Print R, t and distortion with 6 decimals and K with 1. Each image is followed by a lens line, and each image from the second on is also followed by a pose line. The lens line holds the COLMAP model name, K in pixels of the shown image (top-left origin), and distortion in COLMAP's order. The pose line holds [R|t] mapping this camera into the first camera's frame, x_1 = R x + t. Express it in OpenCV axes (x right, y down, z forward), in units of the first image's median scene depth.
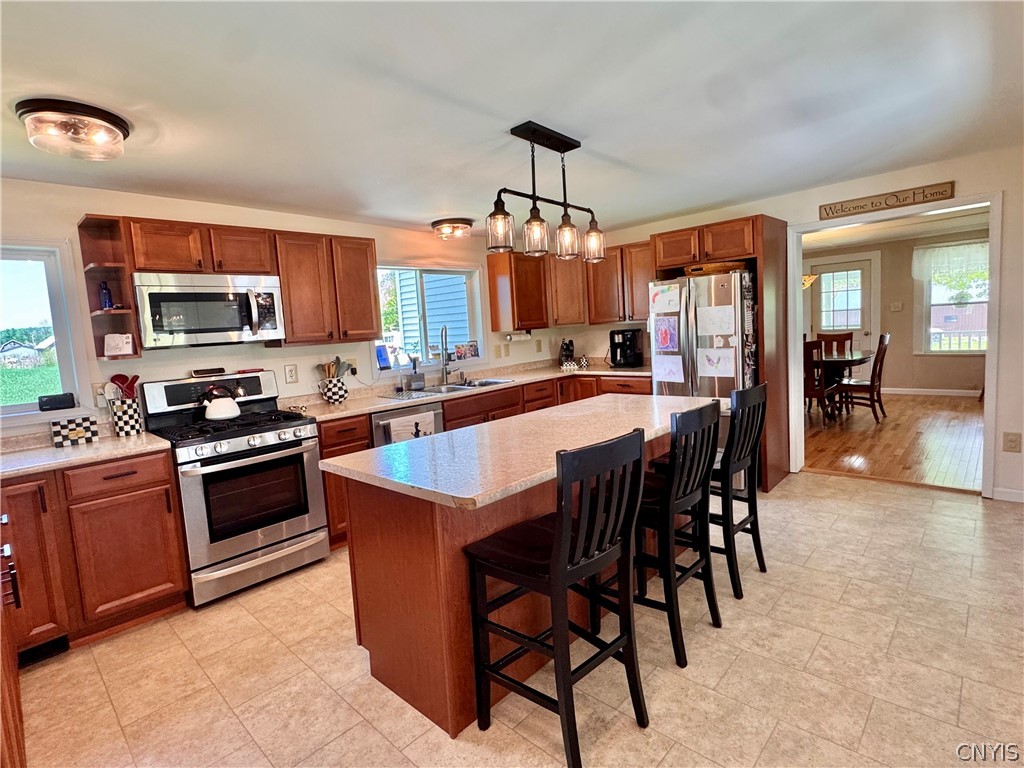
lens RADIAL K [[514.7, 0, 521.1], [0, 514.7, 379.1], [0, 0, 1]] dist [-0.000745, -0.001024]
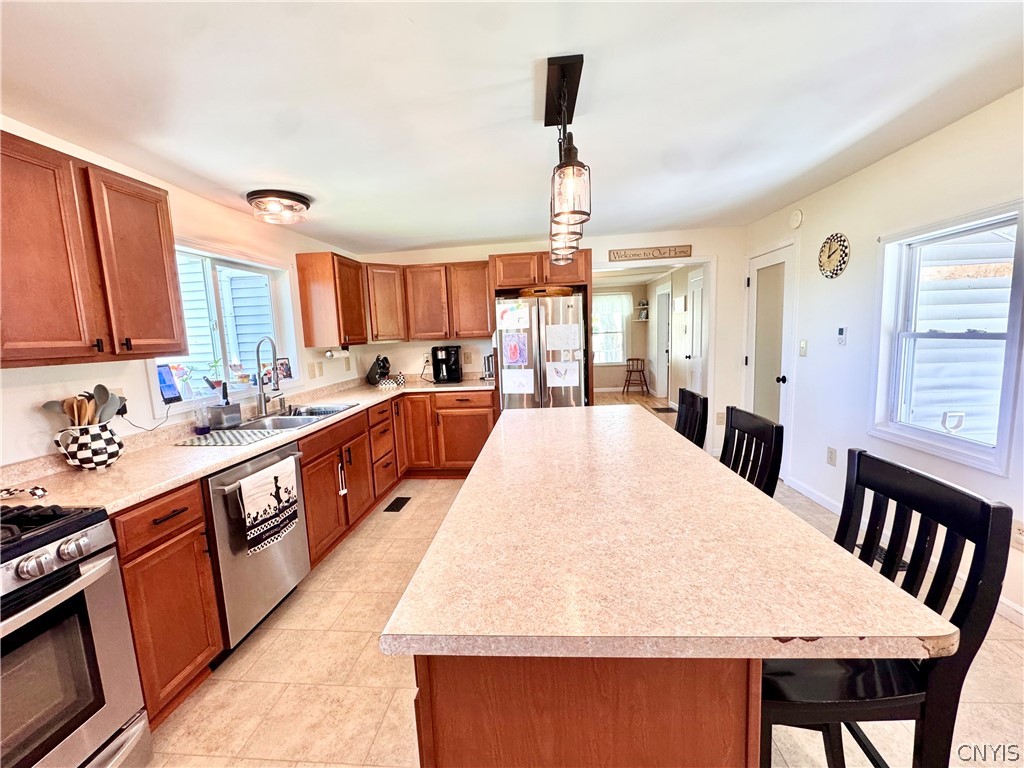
lens RADIAL K [[412.0, 0, 513.2], [0, 412.0, 382.7], [0, 0, 1]] dist [-0.000121, -0.000022]
pose [[0.786459, -0.045633, 0.615955, -0.268719], [0.059132, 0.998249, -0.001546, -0.018393], [-0.614806, 0.037639, 0.787780, 0.356889]]
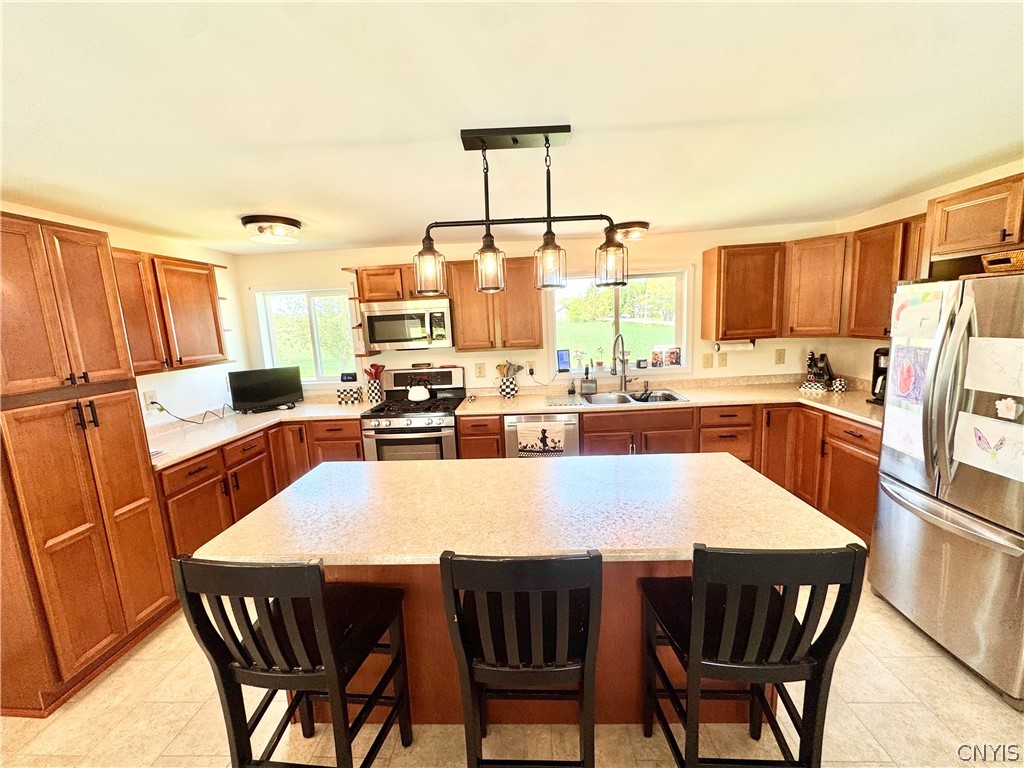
lens RADIAL K [[412.0, 0, 513.9], [0, 412.0, 385.4], [0, 0, 1]] dist [-0.000121, -0.000022]
pose [[0.649887, 0.152282, -0.744619, 0.365349], [-0.070196, 0.987561, 0.140701, -0.117796], [0.756782, -0.039170, 0.652492, 0.366802]]
